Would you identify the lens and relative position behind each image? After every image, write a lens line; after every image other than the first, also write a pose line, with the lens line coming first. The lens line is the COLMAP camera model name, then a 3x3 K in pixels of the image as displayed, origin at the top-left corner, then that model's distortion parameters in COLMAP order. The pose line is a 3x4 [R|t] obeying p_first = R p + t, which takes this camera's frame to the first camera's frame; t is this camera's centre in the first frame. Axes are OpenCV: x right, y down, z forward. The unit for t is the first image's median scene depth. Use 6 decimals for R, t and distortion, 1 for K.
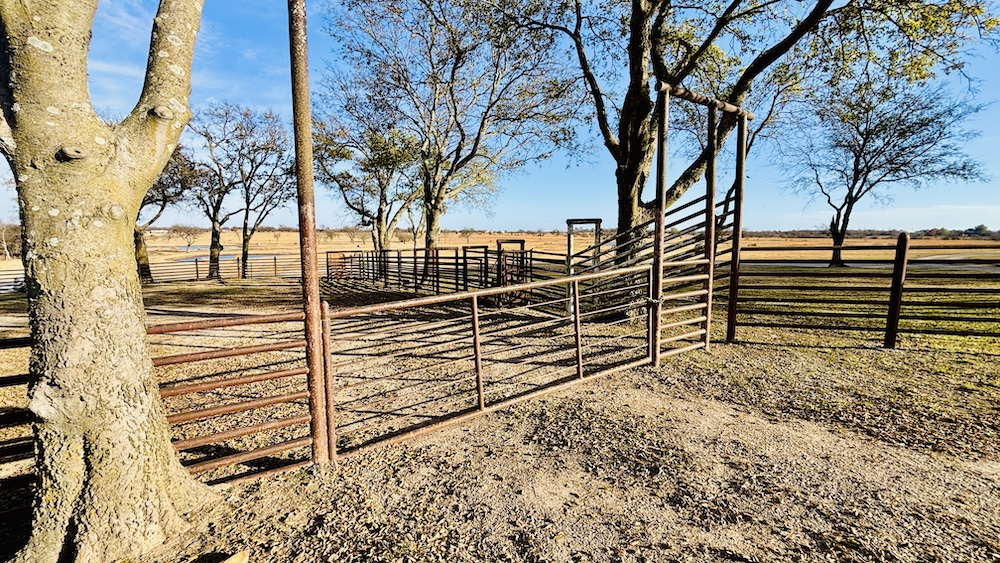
lens RADIAL K [[429.7, 0, 500.0], [0, 429.7, 281.5], [0, 0, 1]] dist [0.001443, 0.000088]
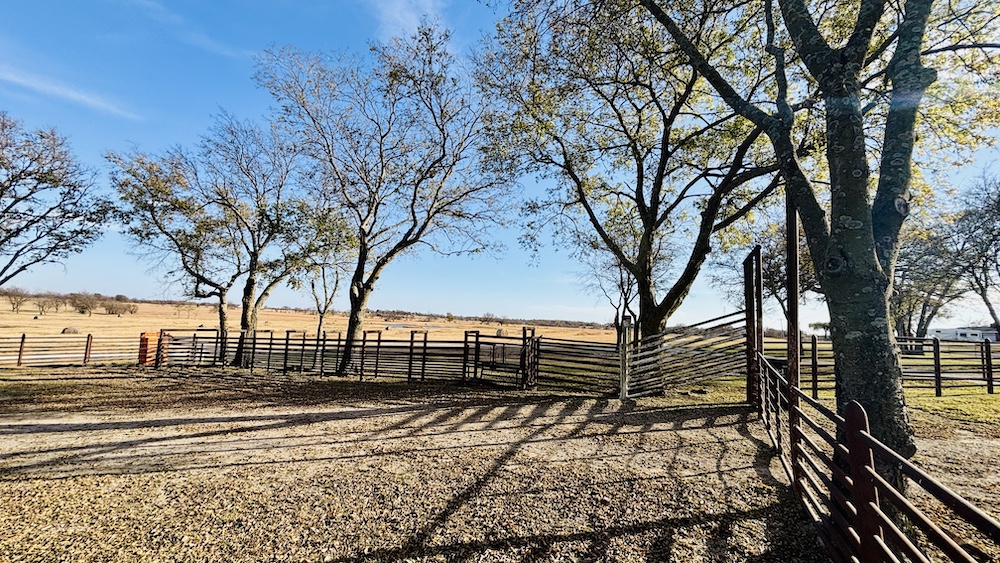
lens RADIAL K [[429.7, 0, 500.0], [0, 429.7, 281.5], [0, 0, 1]] dist [0.001443, 0.000088]
pose [[0.851763, 0.088145, 0.516460, -0.316400], [0.010636, 0.982634, -0.185248, -0.003982], [-0.523820, 0.163280, 0.836034, 0.039635]]
